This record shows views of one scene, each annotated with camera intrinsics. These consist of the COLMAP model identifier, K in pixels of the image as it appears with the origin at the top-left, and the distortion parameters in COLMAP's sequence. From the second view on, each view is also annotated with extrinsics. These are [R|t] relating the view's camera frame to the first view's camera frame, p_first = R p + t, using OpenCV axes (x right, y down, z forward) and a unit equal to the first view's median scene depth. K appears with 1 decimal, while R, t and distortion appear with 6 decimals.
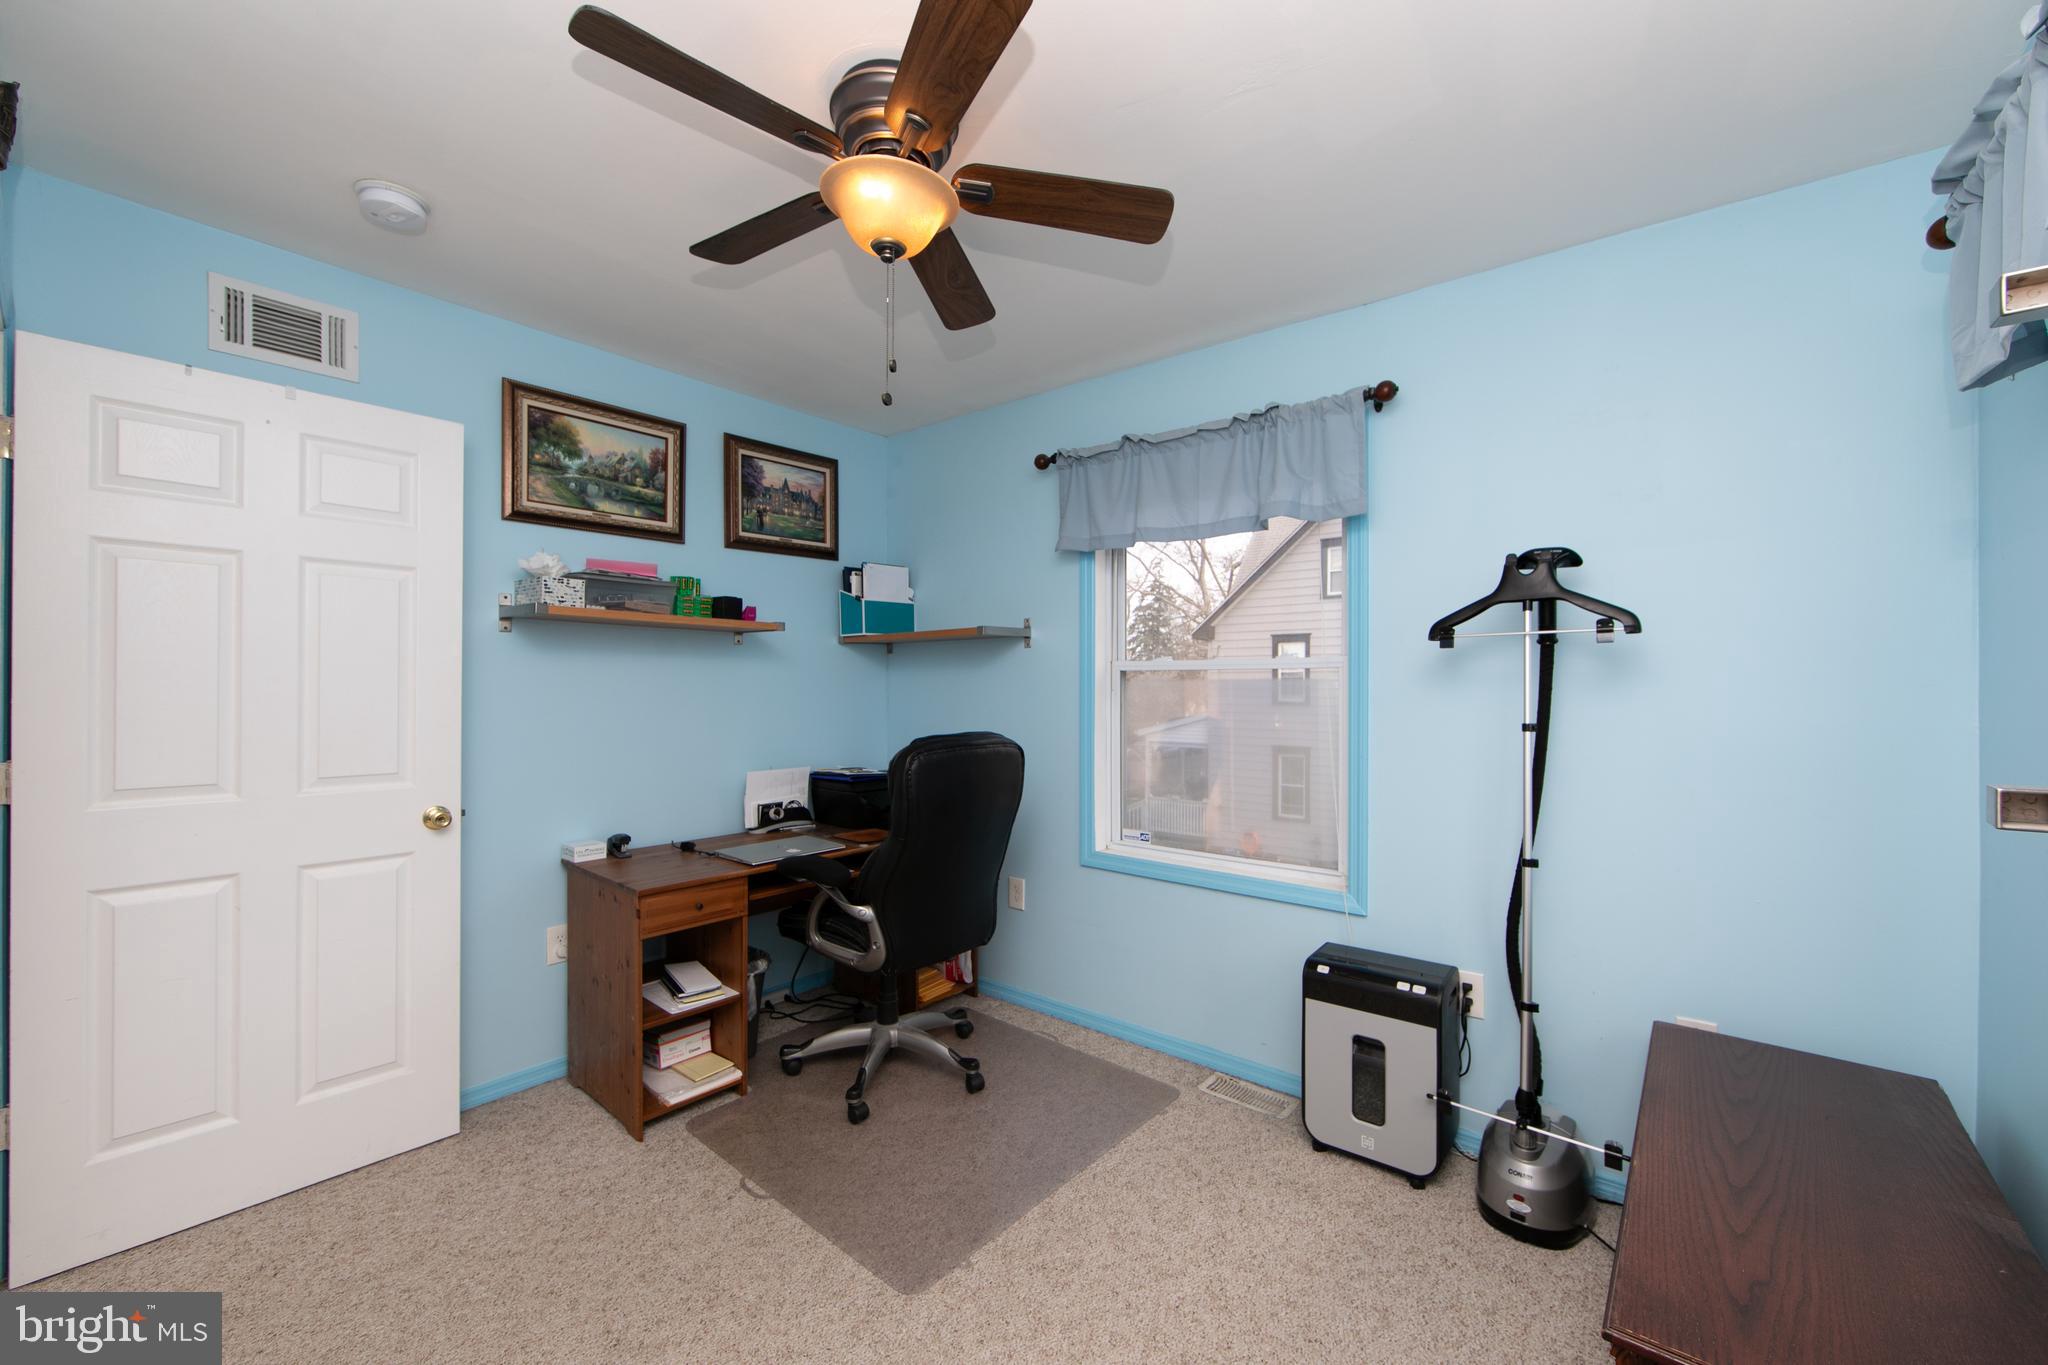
lens RADIAL K [[798.9, 0, 1022.3], [0, 798.9, 685.6], [0, 0, 1]] dist [-0.000449, -0.000062]
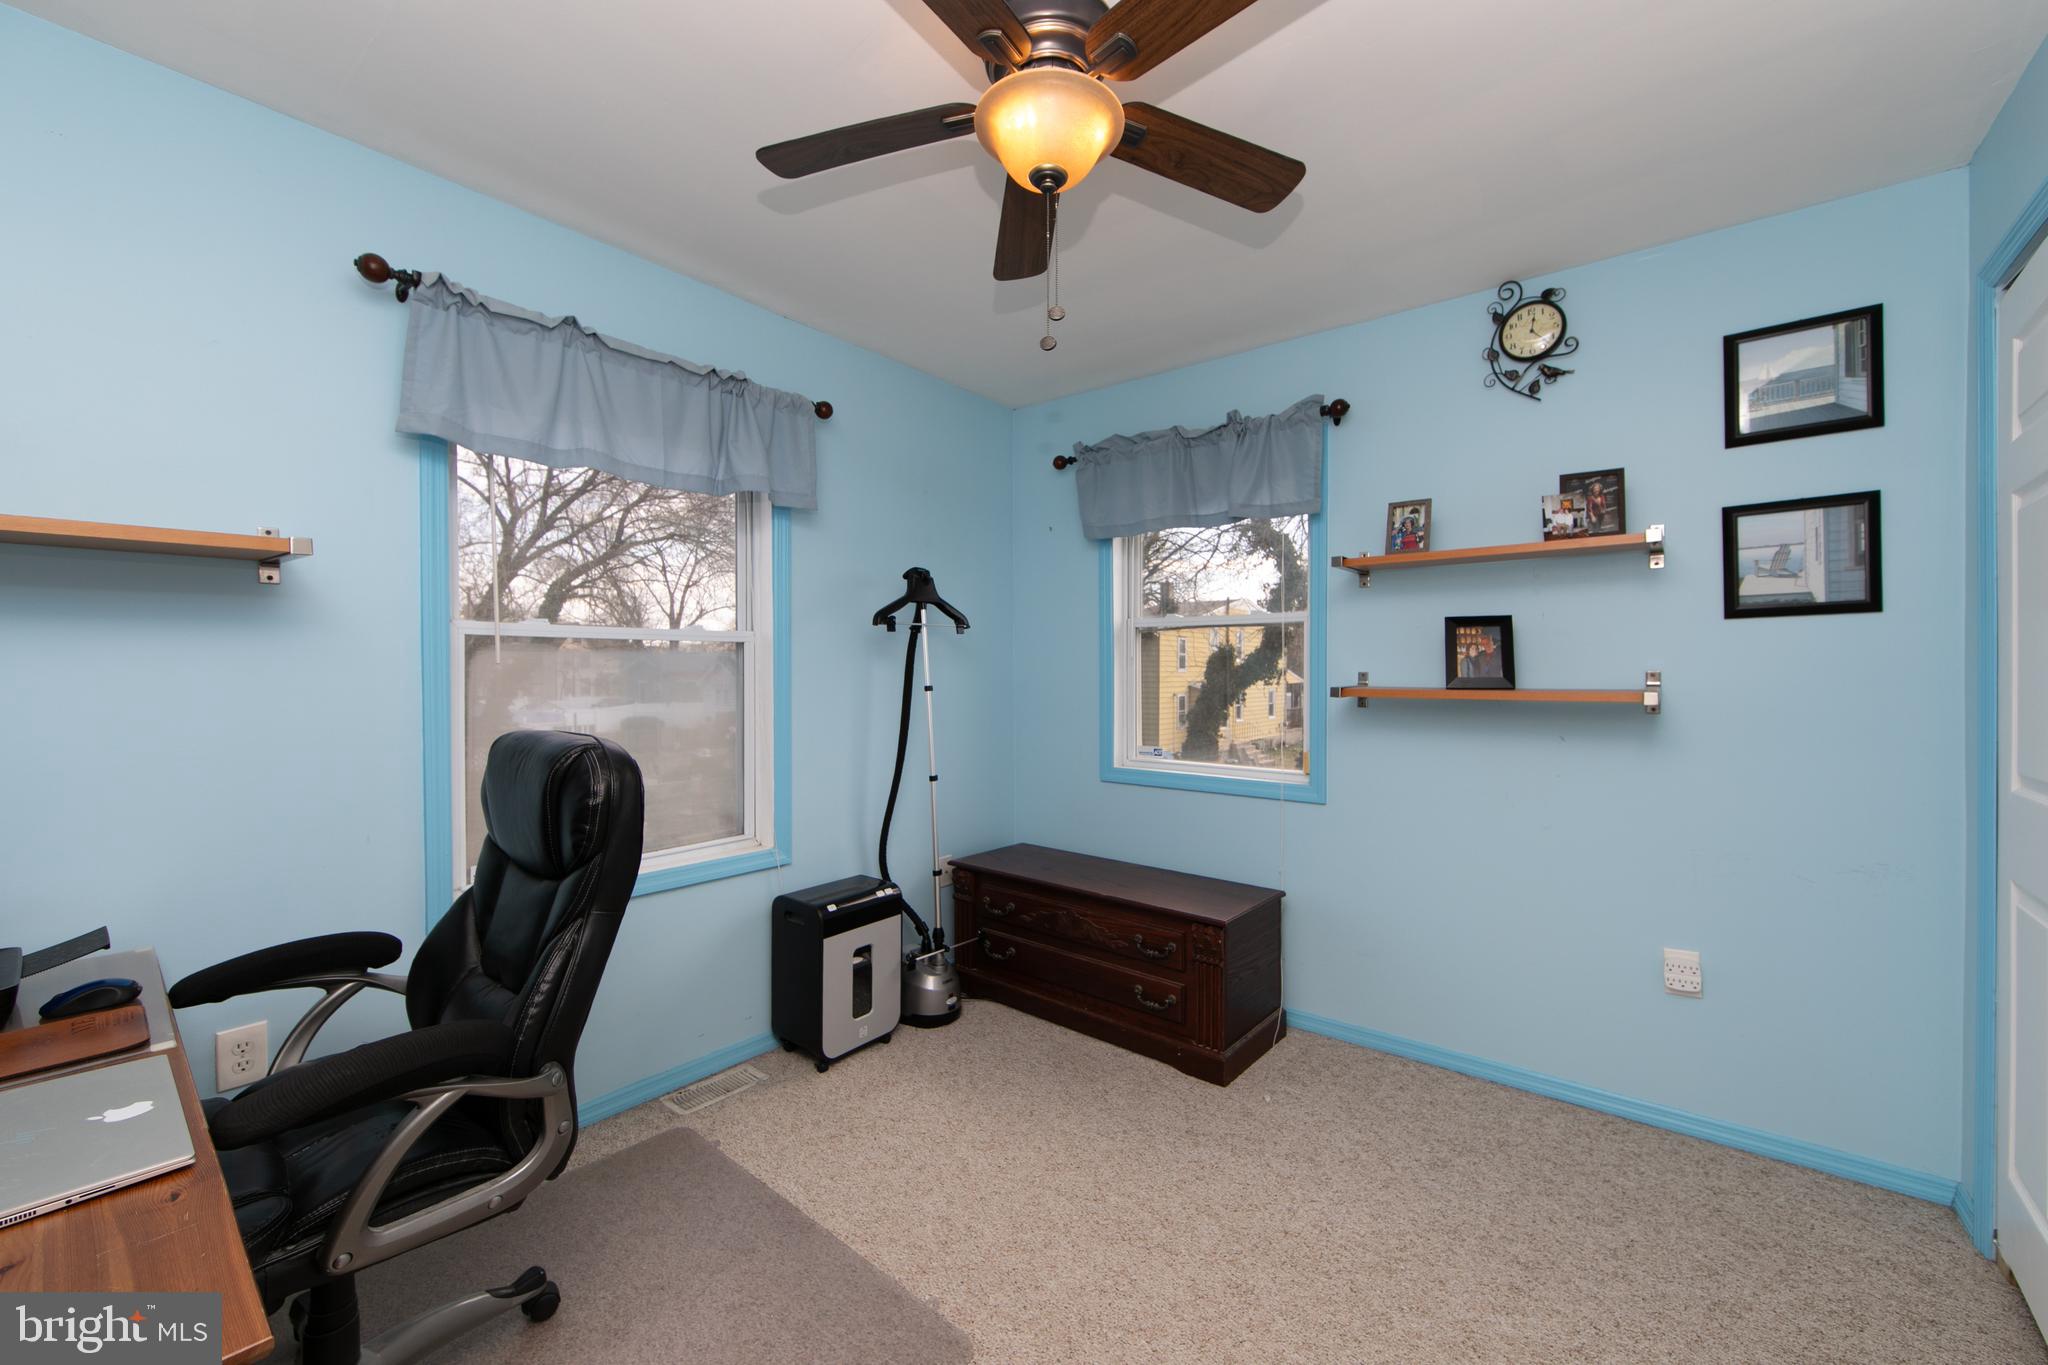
lens RADIAL K [[819.2, 0, 1028.9], [0, 819.2, 674.8], [0, 0, 1]] dist [-0.000067, -0.000036]
pose [[-0.010219, -0.007678, 0.999918, -0.828612], [-0.003532, 0.999965, 0.007642, 0.013578], [-0.999942, -0.003454, -0.010246, 0.765455]]
